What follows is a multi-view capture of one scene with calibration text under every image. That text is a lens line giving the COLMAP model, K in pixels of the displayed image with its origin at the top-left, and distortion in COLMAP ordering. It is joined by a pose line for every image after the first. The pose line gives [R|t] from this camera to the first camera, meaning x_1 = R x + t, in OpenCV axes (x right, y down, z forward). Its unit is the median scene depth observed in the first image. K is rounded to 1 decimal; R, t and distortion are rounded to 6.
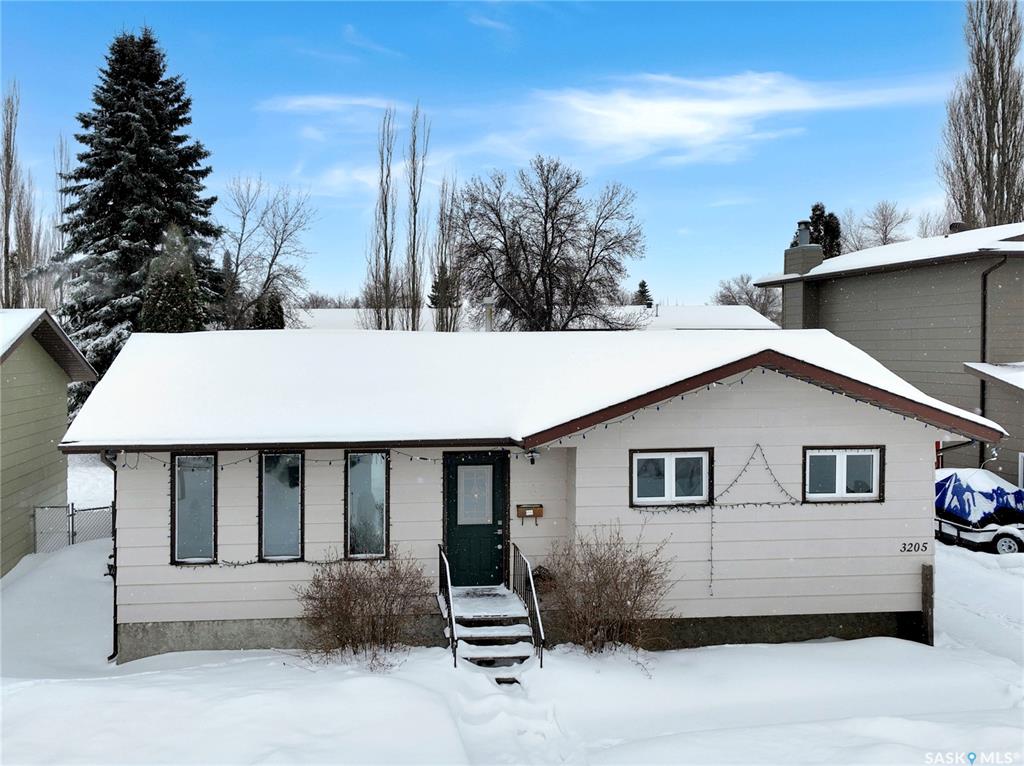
lens RADIAL K [[1227.1, 0, 513.2], [0, 1227.1, 381.2], [0, 0, 1]] dist [0.014727, 0.000000]
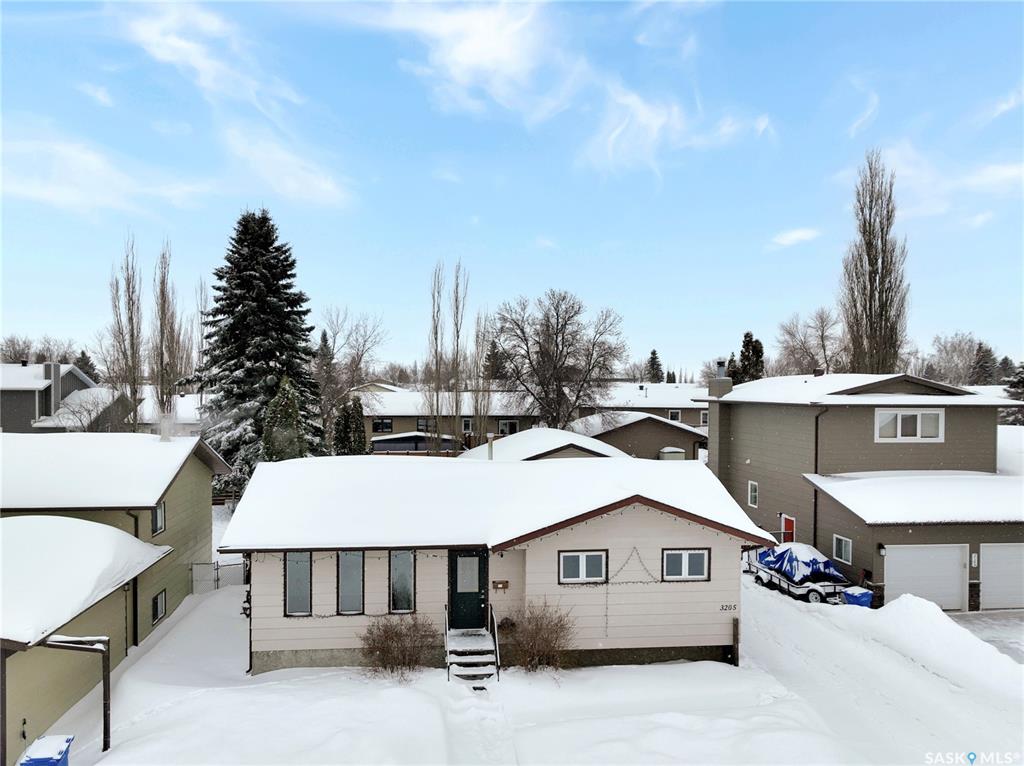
lens RADIAL K [[997.8, 0, 585.5], [0, 997.8, 453.5], [0, 0, 1]] dist [0.018342, 0.000000]
pose [[0.999612, 0.009696, 0.026106, 0.091487], [-0.010675, 0.999236, 0.037609, -0.124368], [-0.025722, -0.037873, 0.998951, -0.352560]]
